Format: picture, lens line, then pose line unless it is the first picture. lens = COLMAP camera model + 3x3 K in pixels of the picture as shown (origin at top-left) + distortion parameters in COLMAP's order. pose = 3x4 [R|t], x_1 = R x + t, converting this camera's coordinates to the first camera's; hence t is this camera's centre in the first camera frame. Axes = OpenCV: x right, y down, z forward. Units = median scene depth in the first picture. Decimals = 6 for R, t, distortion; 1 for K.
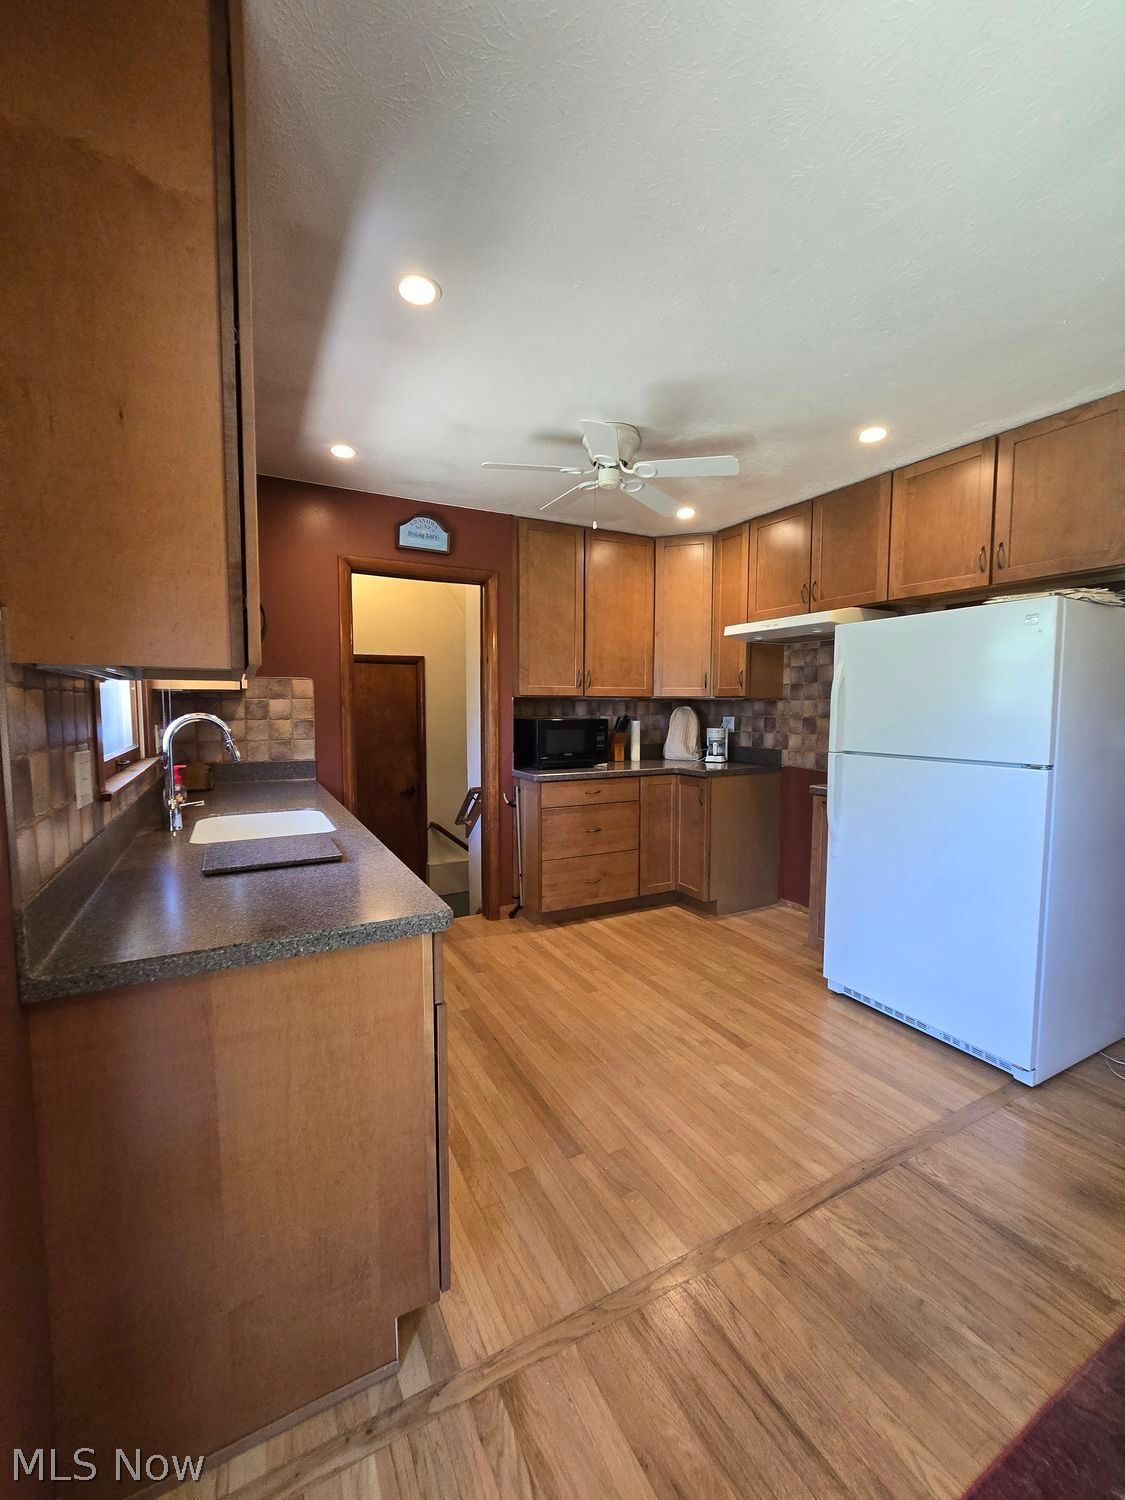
lens RADIAL K [[614.7, 0, 562.6], [0, 614.7, 751.8], [0, 0, 1]] dist [-0.007396, -0.000086]
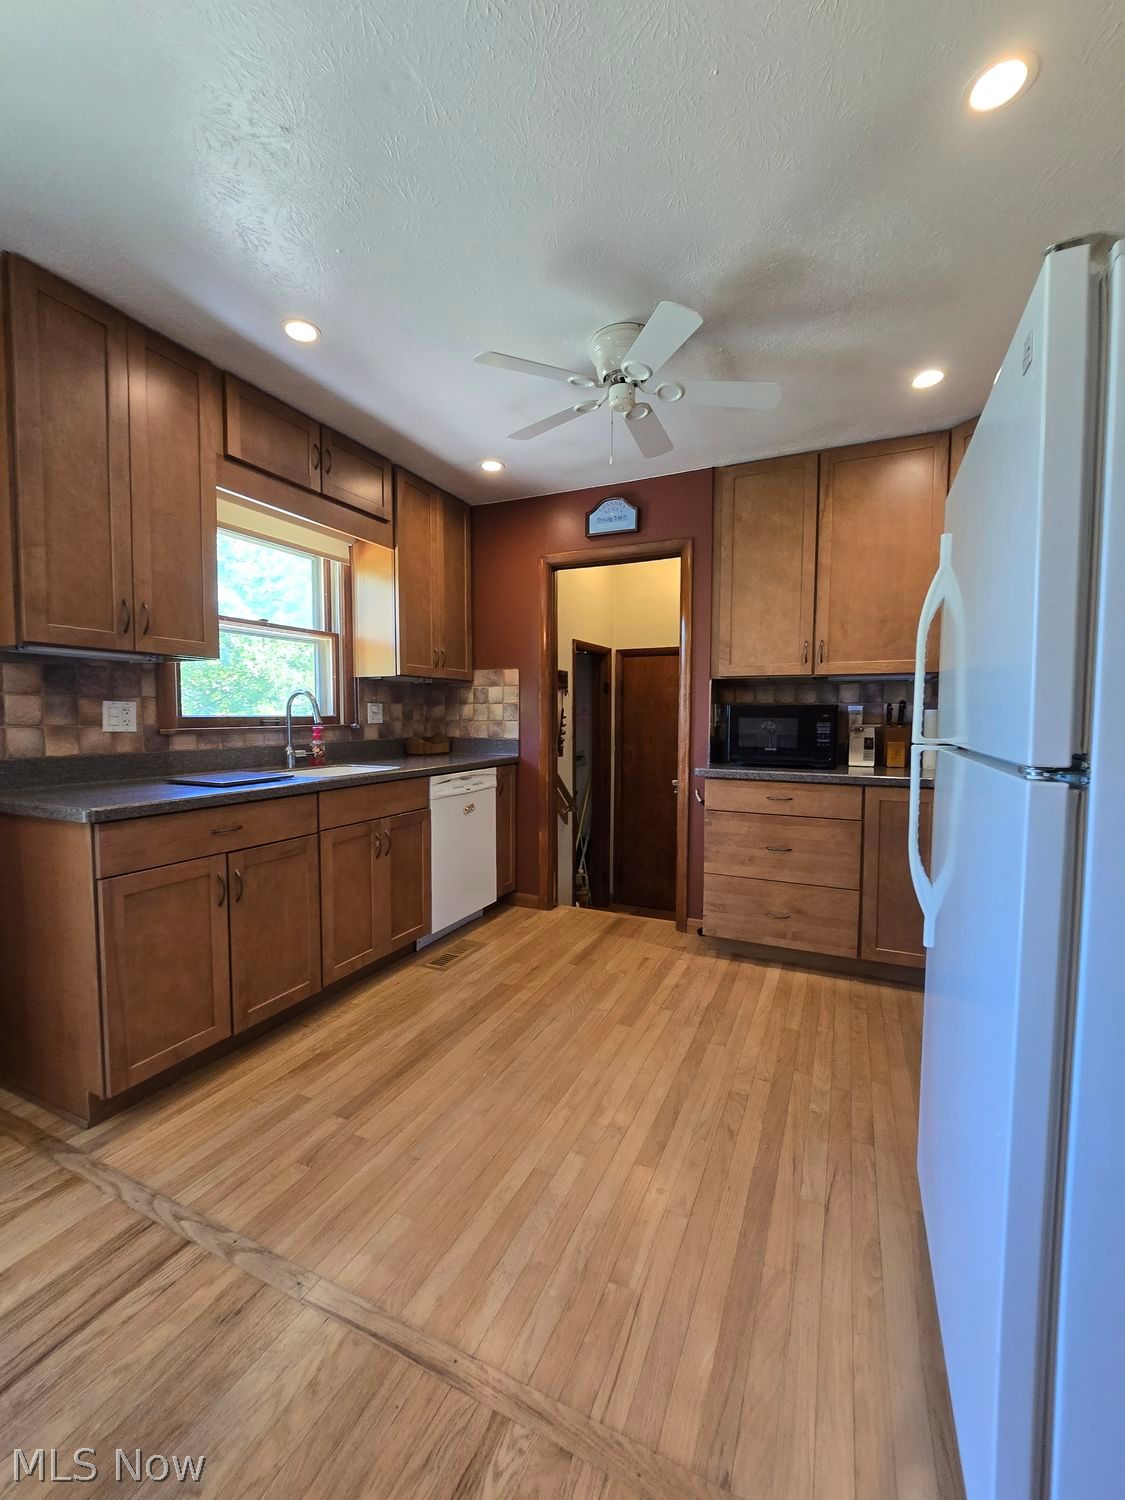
lens RADIAL K [[617.8, 0, 558.1], [0, 617.8, 749.3], [0, 0, 1]] dist [-0.003508, -0.000117]
pose [[0.602193, 0.044914, -0.797086, 0.496491], [-0.061259, 0.998072, 0.009958, 0.014110], [0.795997, 0.042832, 0.603784, 0.319714]]
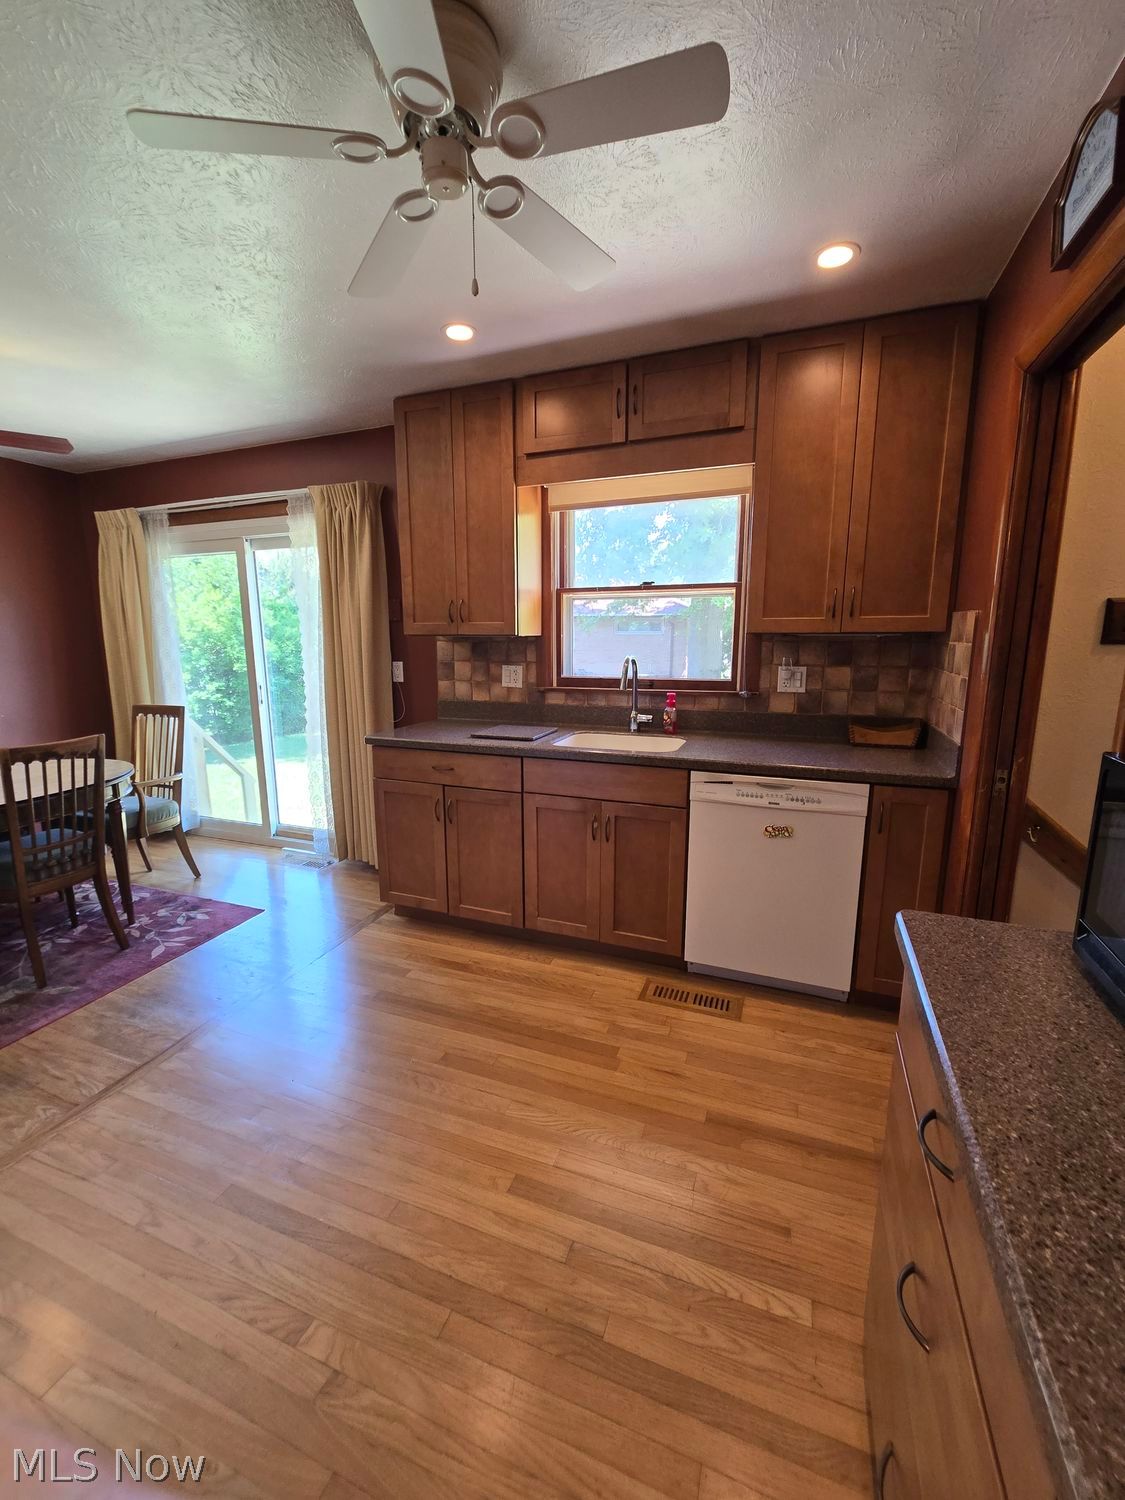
lens RADIAL K [[617.8, 0, 558.1], [0, 617.8, 749.3], [0, 0, 1]] dist [-0.003508, -0.000117]
pose [[-0.758275, 0.121160, -0.640578, 0.255063], [-0.046071, 0.970164, 0.238034, -0.096770], [0.650305, 0.210007, -0.730069, 1.046237]]
